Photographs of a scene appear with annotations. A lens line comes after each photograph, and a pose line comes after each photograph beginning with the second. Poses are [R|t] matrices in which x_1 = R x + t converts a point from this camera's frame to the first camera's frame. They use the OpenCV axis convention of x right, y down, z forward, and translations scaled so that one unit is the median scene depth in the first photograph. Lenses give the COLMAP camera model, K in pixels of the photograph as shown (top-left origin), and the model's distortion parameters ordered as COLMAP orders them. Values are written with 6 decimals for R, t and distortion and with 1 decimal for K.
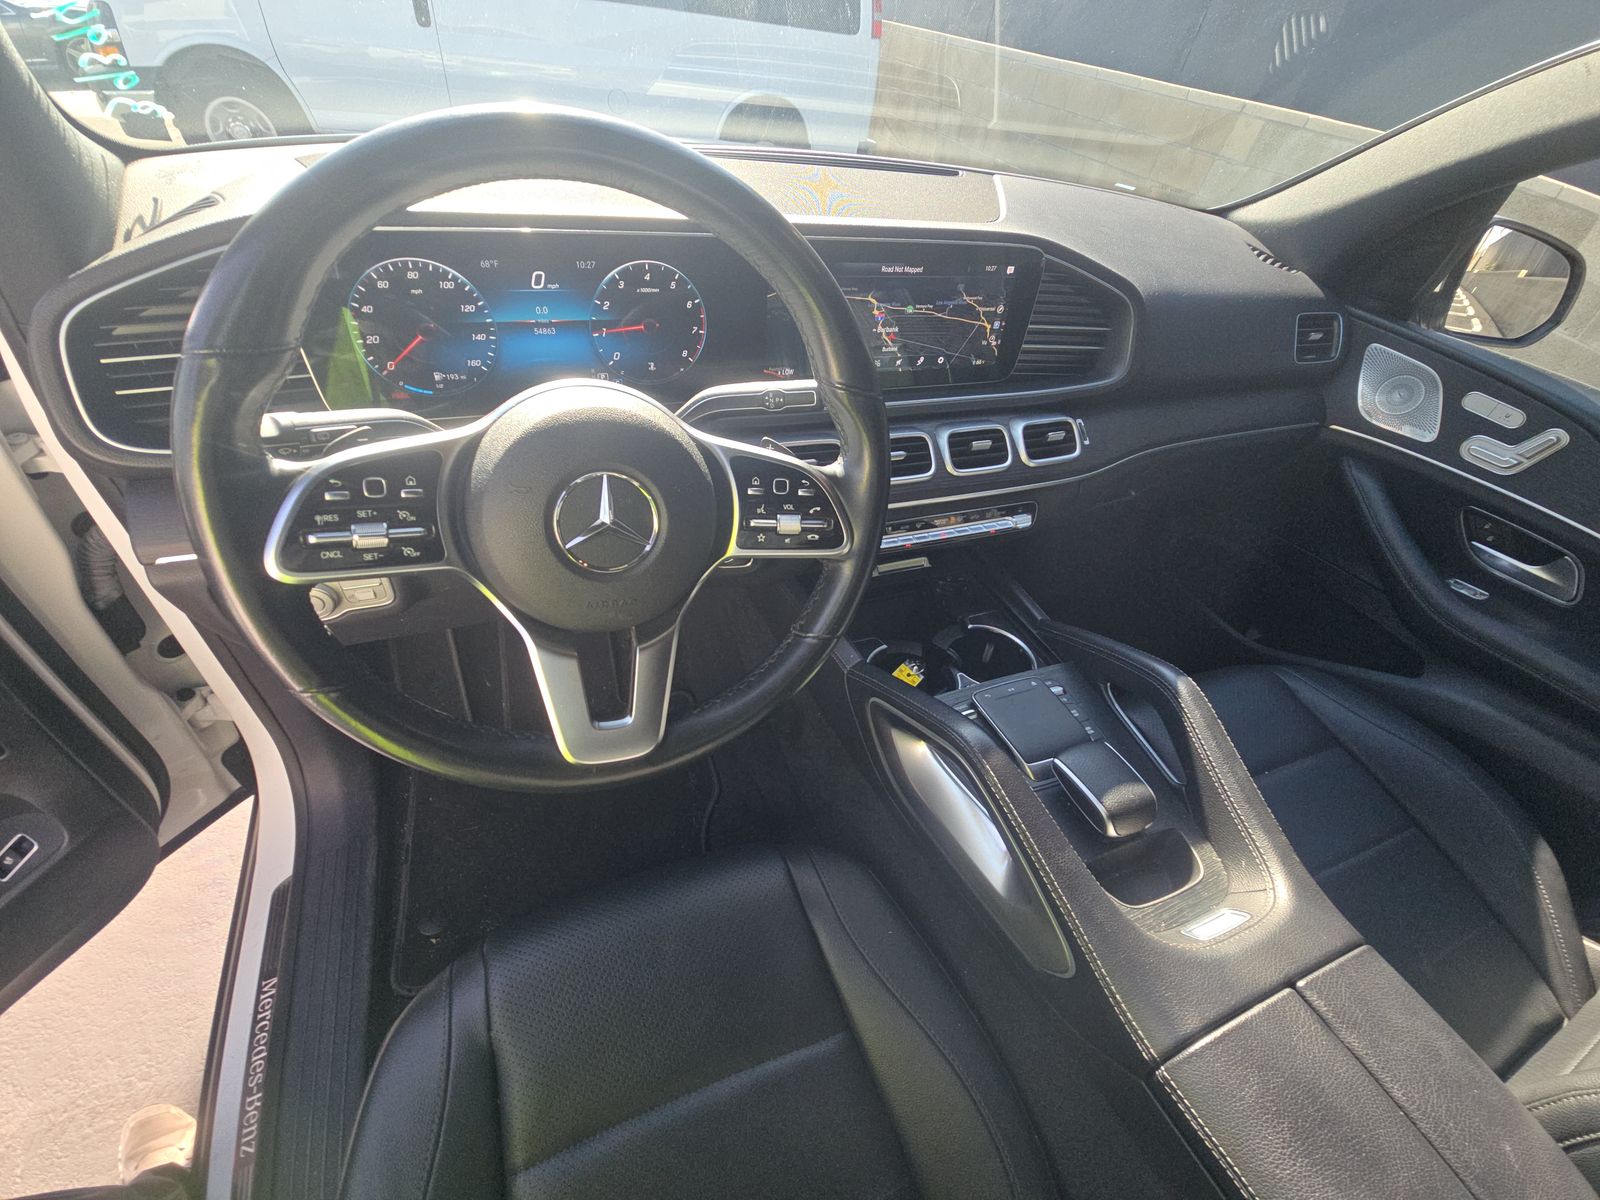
lens RADIAL K [[643.8, 0, 789.5], [0, 643.8, 587.8], [0, 0, 1]] dist [-0.000622, -0.000384]
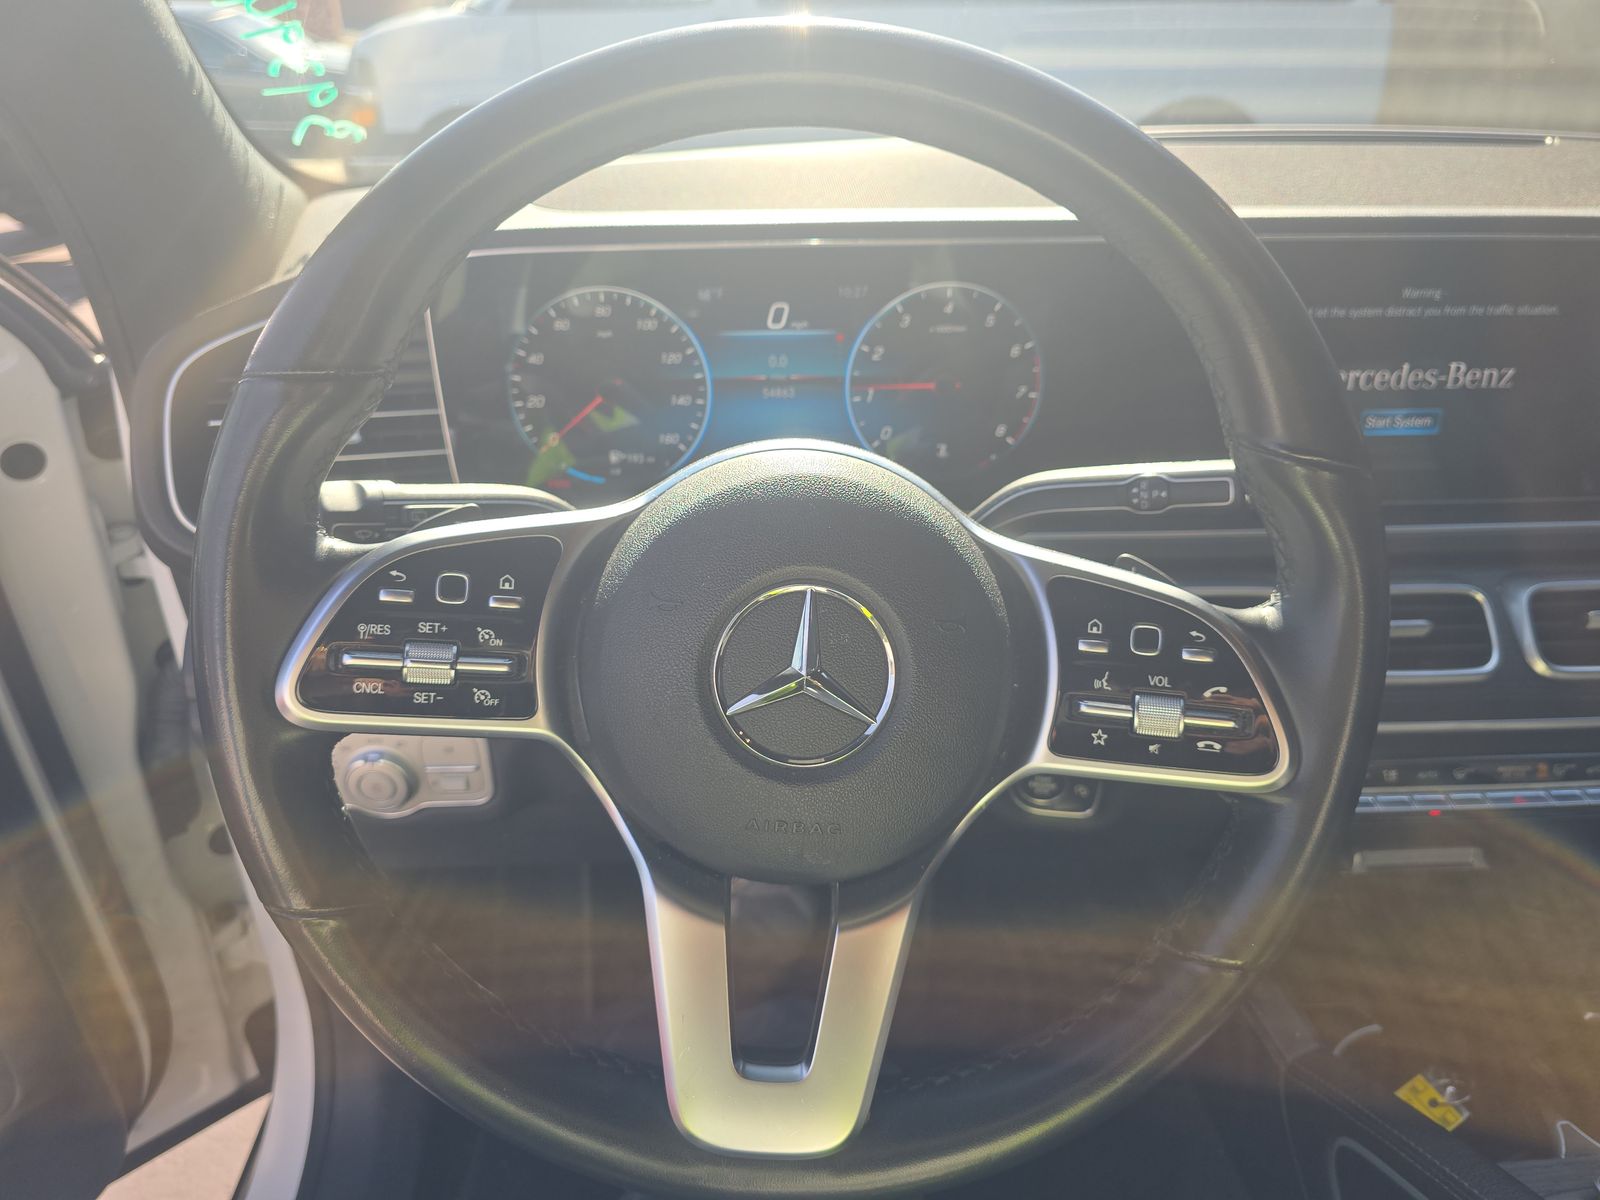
lens RADIAL K [[1076.3, 0, 818.9], [0, 1076.3, 606.7], [0, 0, 1]] dist [0.080669, -0.103720]
pose [[0.941651, 0.052779, -0.332428, 0.022056], [-0.128202, 0.969425, -0.209237, 0.023577], [0.311220, 0.239646, 0.919626, 0.110122]]
